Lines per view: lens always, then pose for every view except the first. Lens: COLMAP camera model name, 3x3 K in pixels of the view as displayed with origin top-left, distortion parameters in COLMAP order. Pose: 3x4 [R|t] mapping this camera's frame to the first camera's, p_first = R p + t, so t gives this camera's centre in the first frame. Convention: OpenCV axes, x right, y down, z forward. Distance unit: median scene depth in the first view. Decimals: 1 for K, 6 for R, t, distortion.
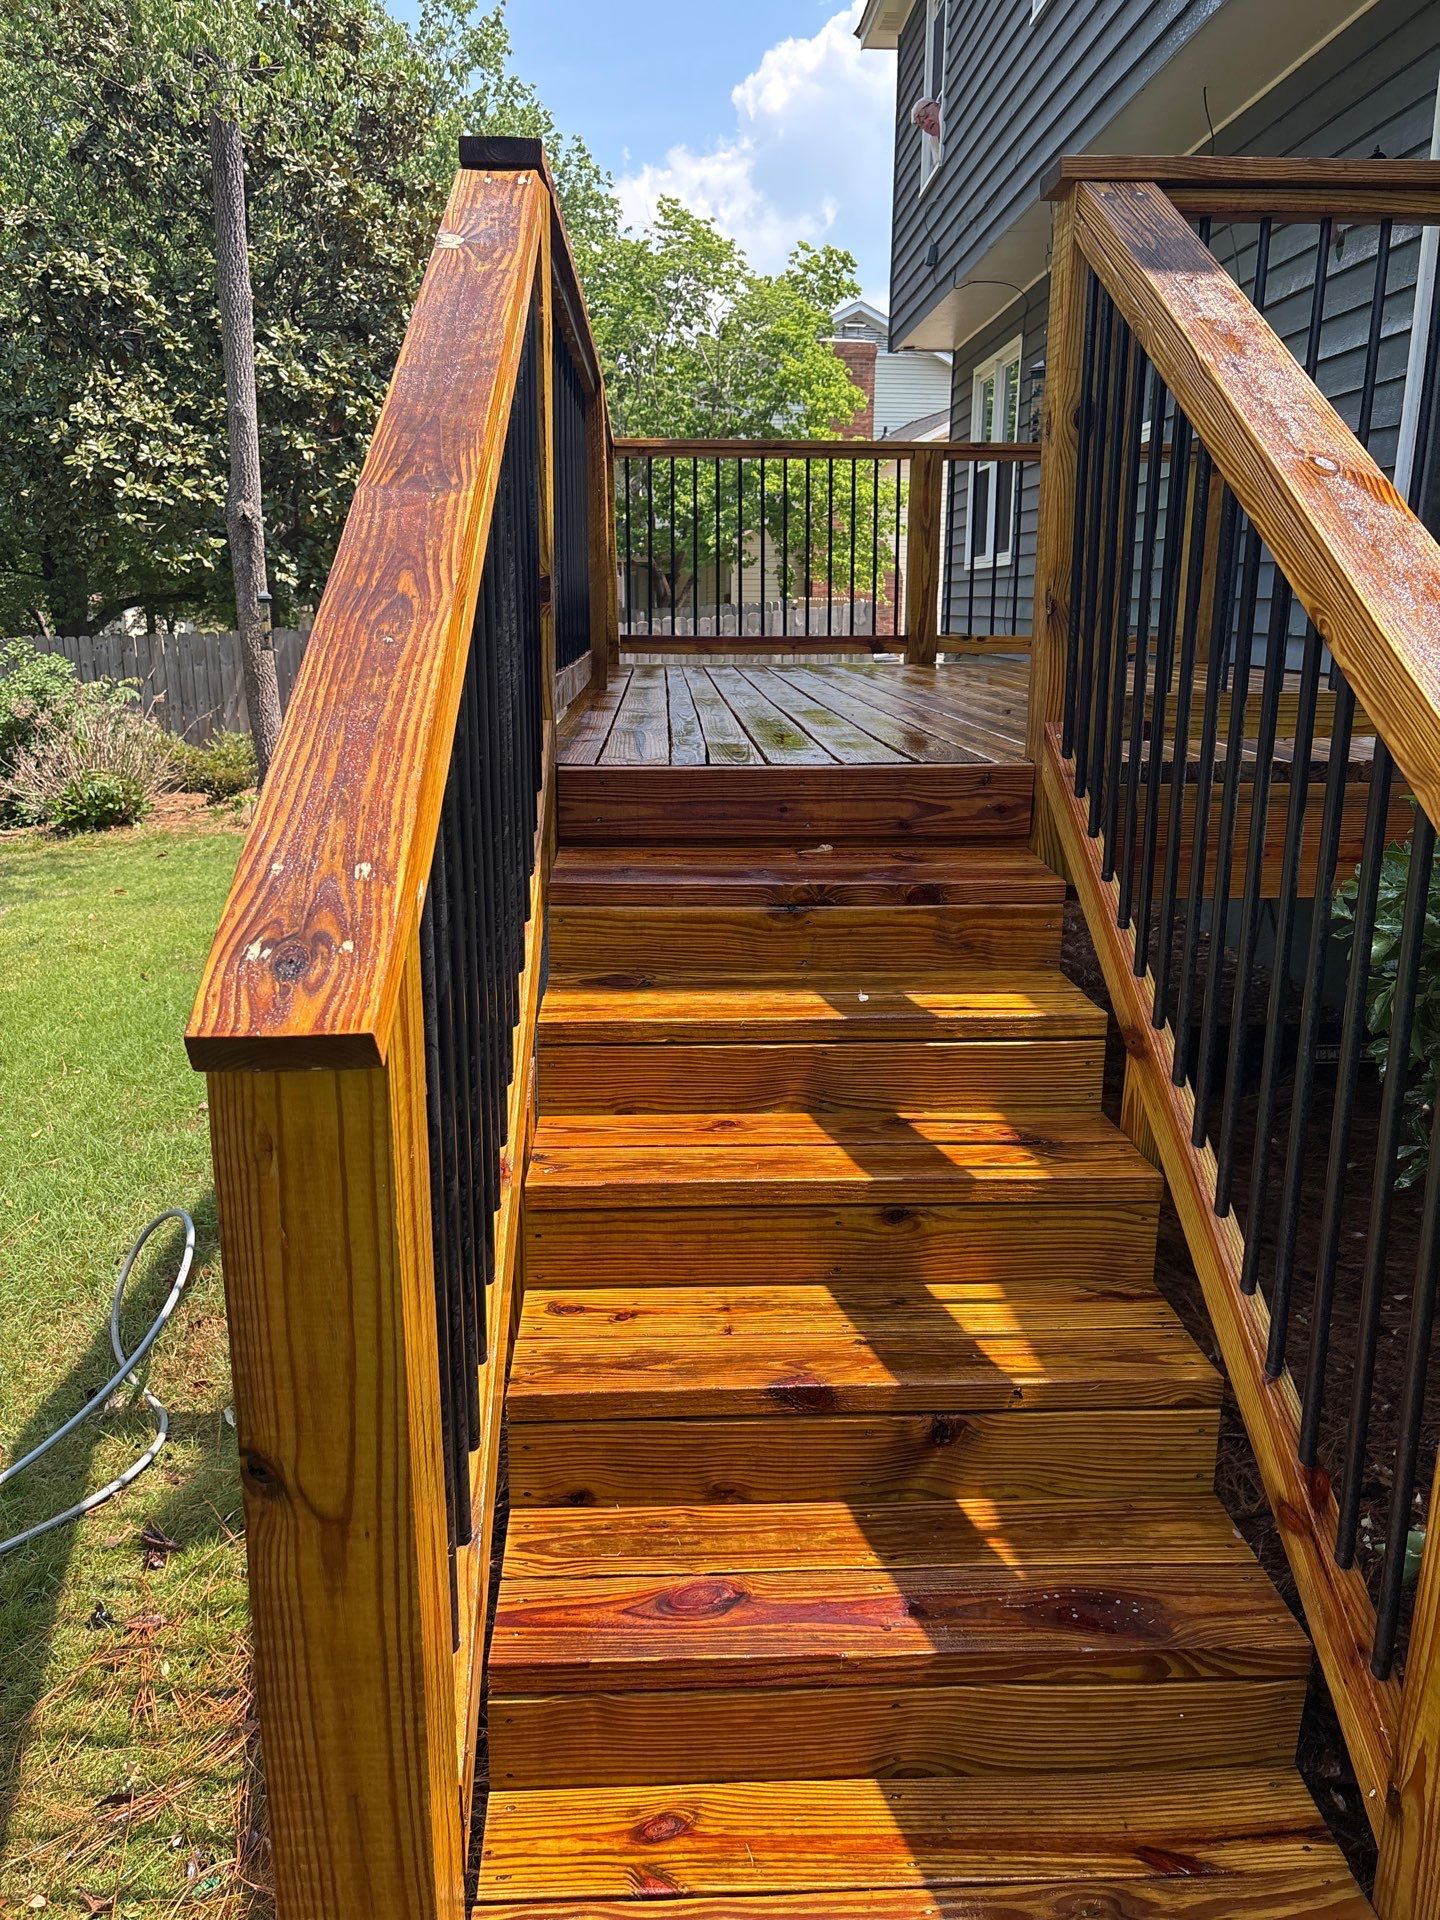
lens RADIAL K [[1456.7, 0, 720.0], [0, 1456.7, 960.0], [0, 0, 1]] dist [0.078039, -0.112323]
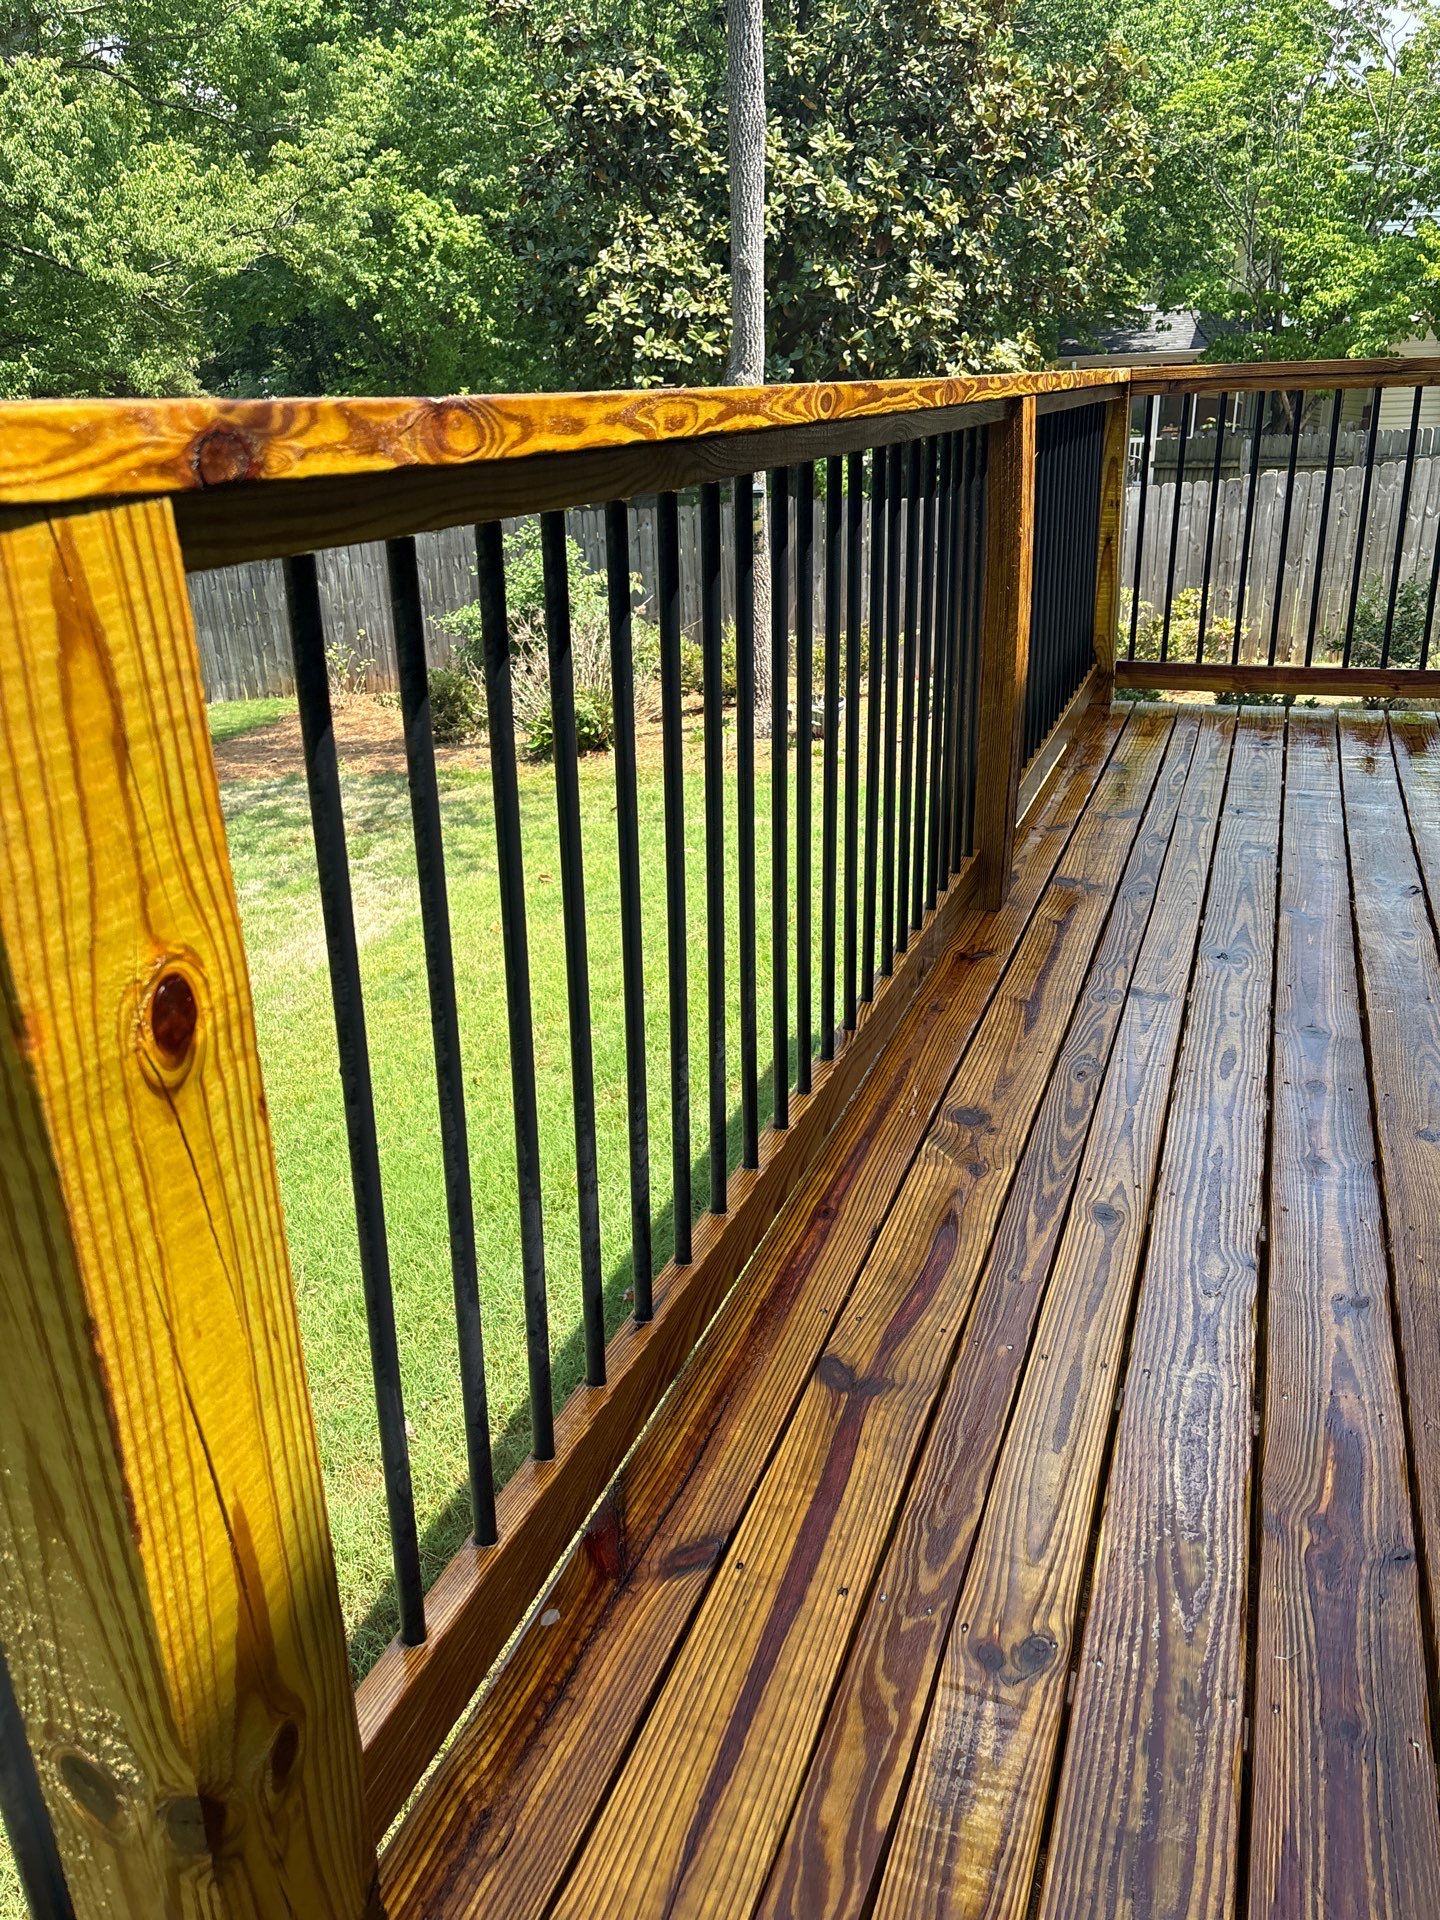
lens RADIAL K [[1450.5, 0, 697.5], [0, 1450.5, 959.8], [0, 0, 1]] dist [0.053114, -0.062554]
pose [[0.917556, 0.112741, -0.381288, 0.011955], [-0.057424, 0.986479, 0.153498, -0.084776], [0.393438, -0.118948, 0.911624, 0.143120]]
